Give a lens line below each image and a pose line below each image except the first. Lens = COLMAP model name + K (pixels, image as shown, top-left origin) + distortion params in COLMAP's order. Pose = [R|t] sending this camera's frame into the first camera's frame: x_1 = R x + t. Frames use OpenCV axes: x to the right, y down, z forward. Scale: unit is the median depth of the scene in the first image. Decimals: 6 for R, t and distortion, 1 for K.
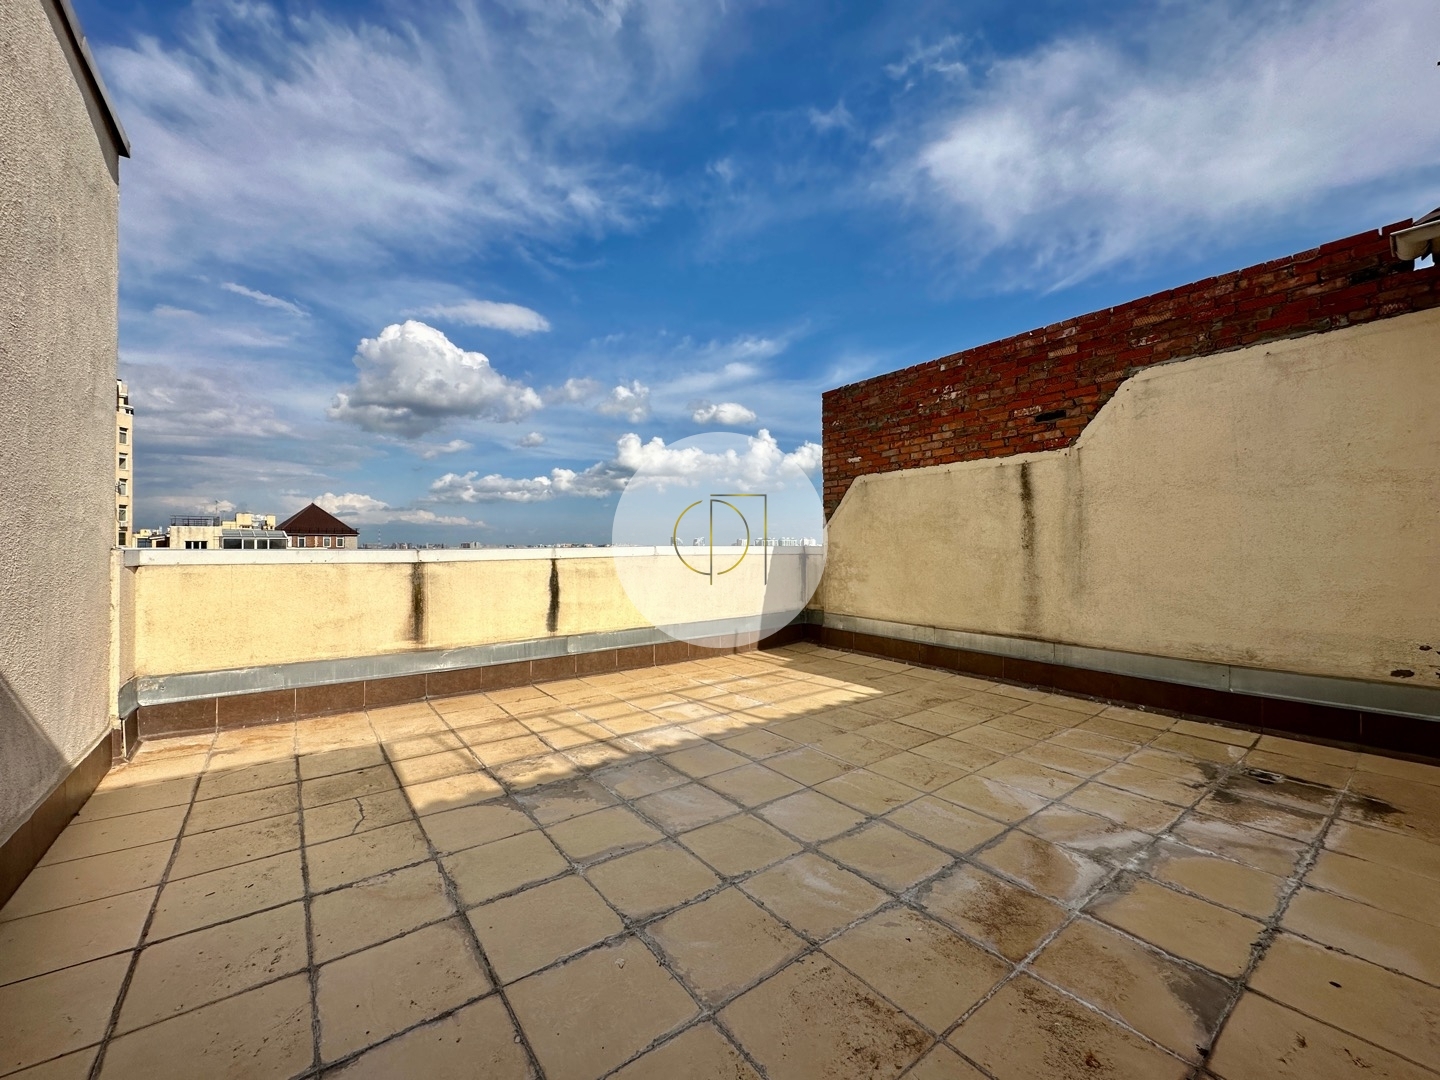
lens RADIAL K [[568.3, 0, 717.2], [0, 568.3, 539.8], [0, 0, 1]] dist [-0.000811, 0.000057]
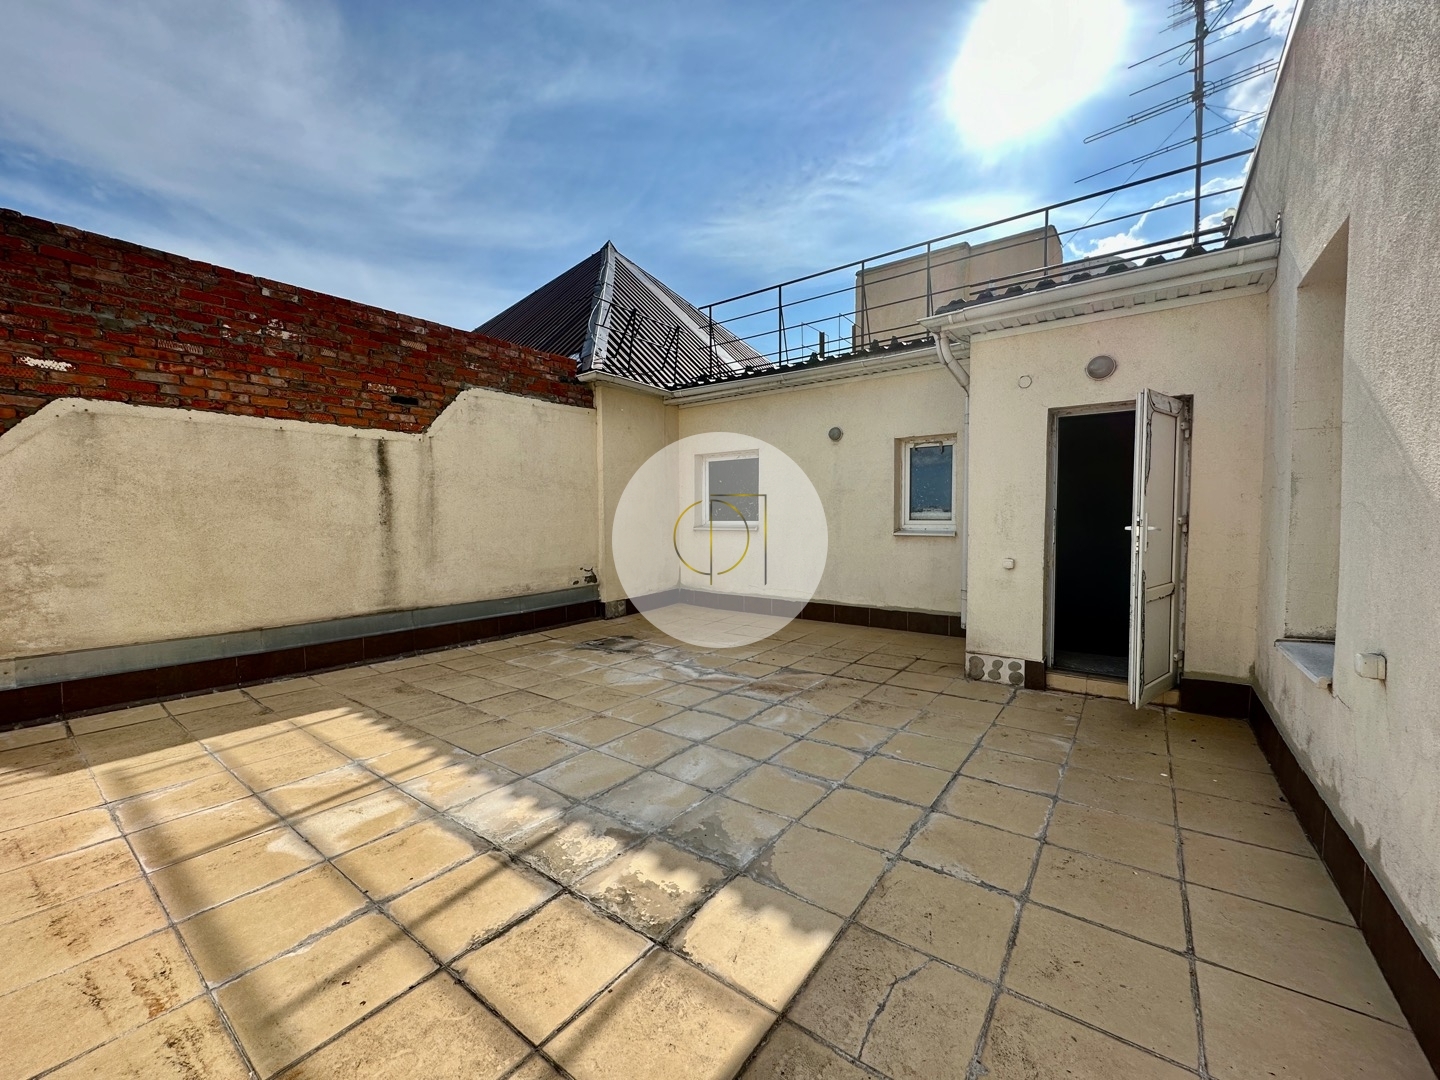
lens RADIAL K [[568.3, 0, 717.2], [0, 568.3, 539.8], [0, 0, 1]] dist [-0.000811, 0.000057]
pose [[-0.273102, -0.032949, 0.961421, -0.701275], [-0.002168, 0.999432, 0.033636, 0.008505], [-0.961983, 0.007101, -0.273019, 0.834001]]
